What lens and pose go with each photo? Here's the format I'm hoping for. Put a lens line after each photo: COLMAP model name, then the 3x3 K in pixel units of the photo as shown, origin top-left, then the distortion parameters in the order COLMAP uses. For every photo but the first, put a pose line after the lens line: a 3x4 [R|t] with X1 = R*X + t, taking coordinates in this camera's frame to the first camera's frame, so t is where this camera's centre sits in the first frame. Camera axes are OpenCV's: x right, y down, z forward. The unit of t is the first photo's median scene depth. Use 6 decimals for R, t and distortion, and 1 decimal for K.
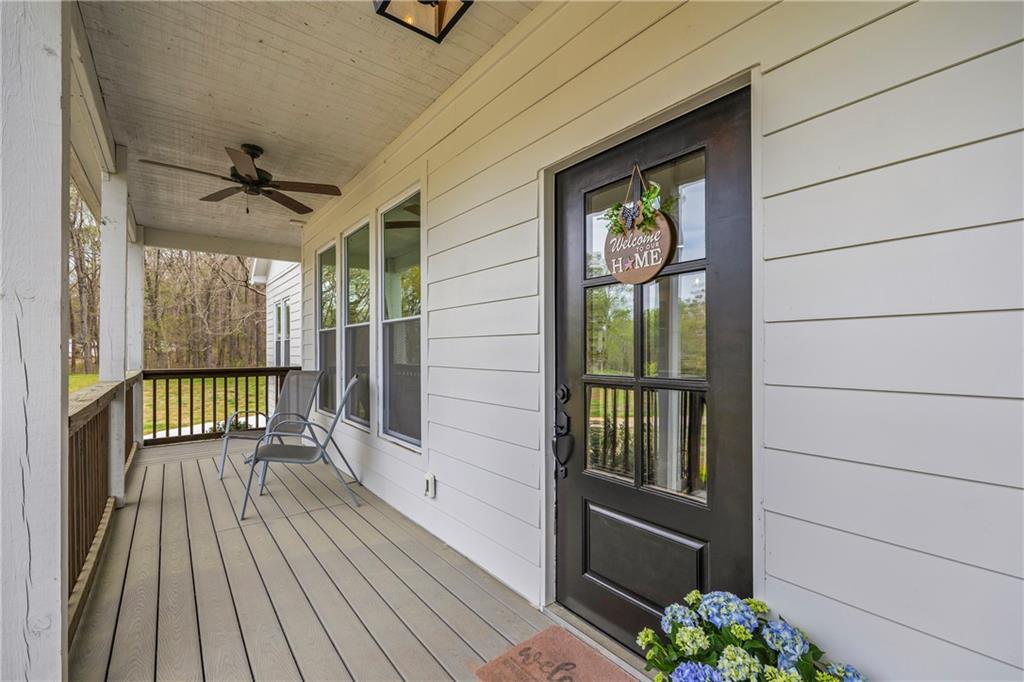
lens RADIAL K [[409.1, 0, 510.6], [0, 409.1, 345.1], [0, 0, 1]] dist [-0.004493, -0.000397]
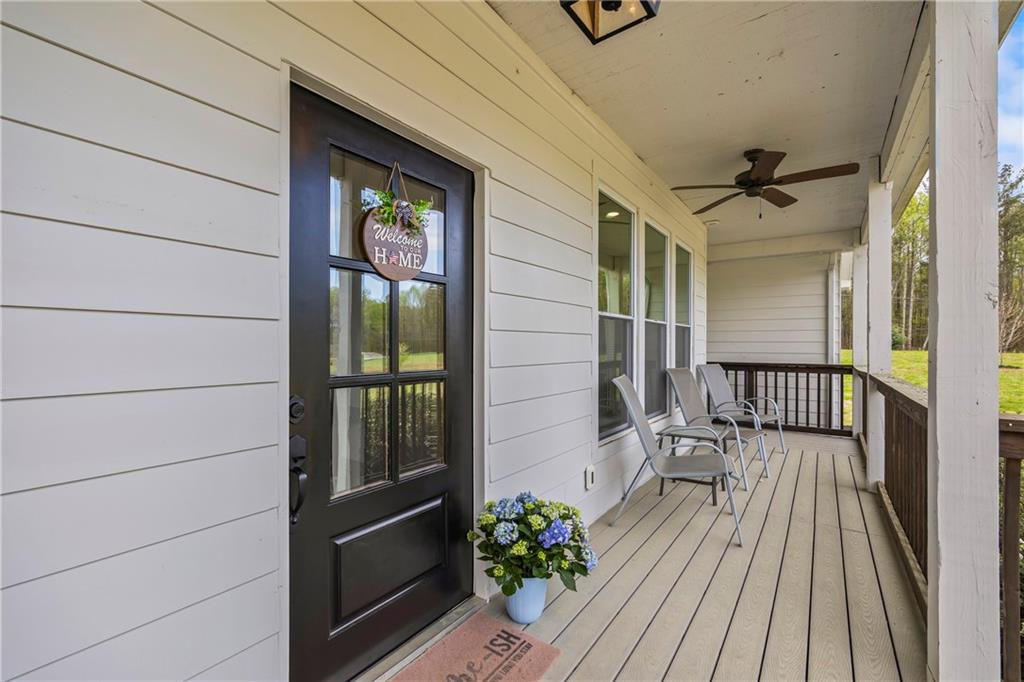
lens RADIAL K [[425.5, 0, 520.9], [0, 425.5, 343.3], [0, 0, 1]] dist [0.000219, 0.000023]
pose [[-0.250867, 0.005125, 0.968008, -0.796452], [-0.012233, 0.999889, -0.008464, 0.009474], [-0.967944, -0.013965, -0.250776, 0.983671]]
